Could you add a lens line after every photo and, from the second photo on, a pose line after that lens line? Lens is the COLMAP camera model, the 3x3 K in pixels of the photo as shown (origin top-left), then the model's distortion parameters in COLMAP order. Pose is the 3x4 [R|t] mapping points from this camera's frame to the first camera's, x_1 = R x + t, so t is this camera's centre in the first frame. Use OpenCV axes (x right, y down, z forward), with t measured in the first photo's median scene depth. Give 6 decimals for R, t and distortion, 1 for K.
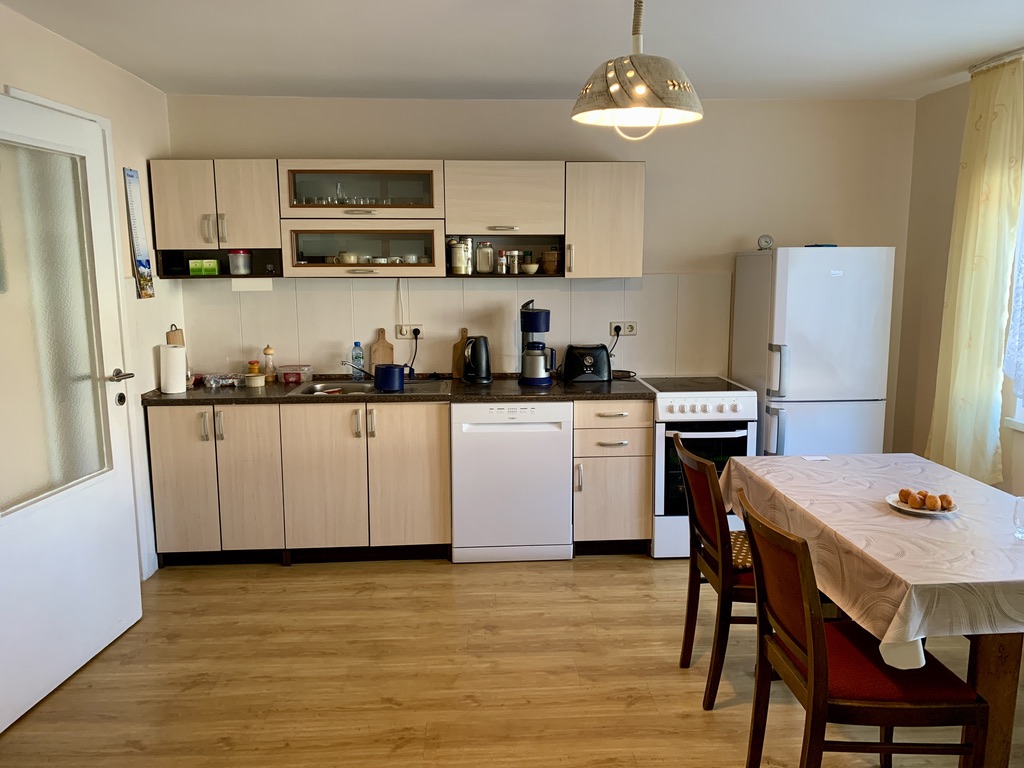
lens RADIAL K [[770.2, 0, 512.0], [0, 770.2, 384.0], [0, 0, 1]] dist [0.006670, 0.002581]
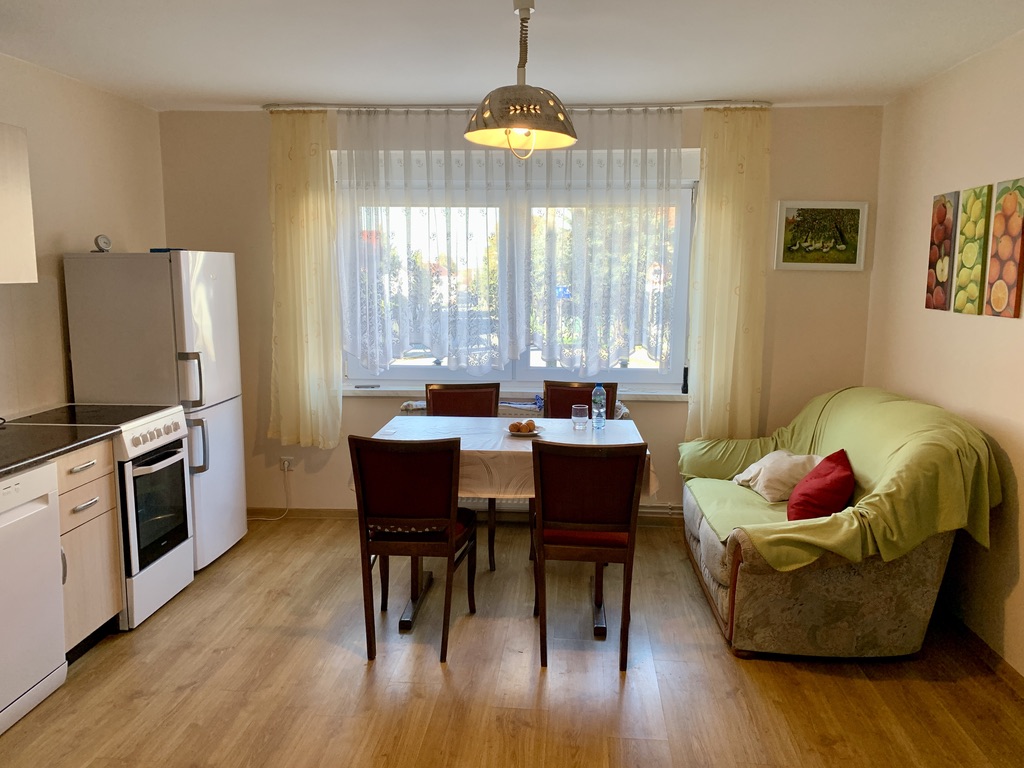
lens RADIAL K [[782.0, 0, 512.0], [0, 782.0, 384.0], [0, 0, 1]] dist [-0.002483, -0.000528]
pose [[0.136175, -0.140811, 0.980627, -0.552415], [0.154064, 0.980815, 0.119444, -0.066537], [-0.978632, 0.134814, 0.155257, 0.464683]]
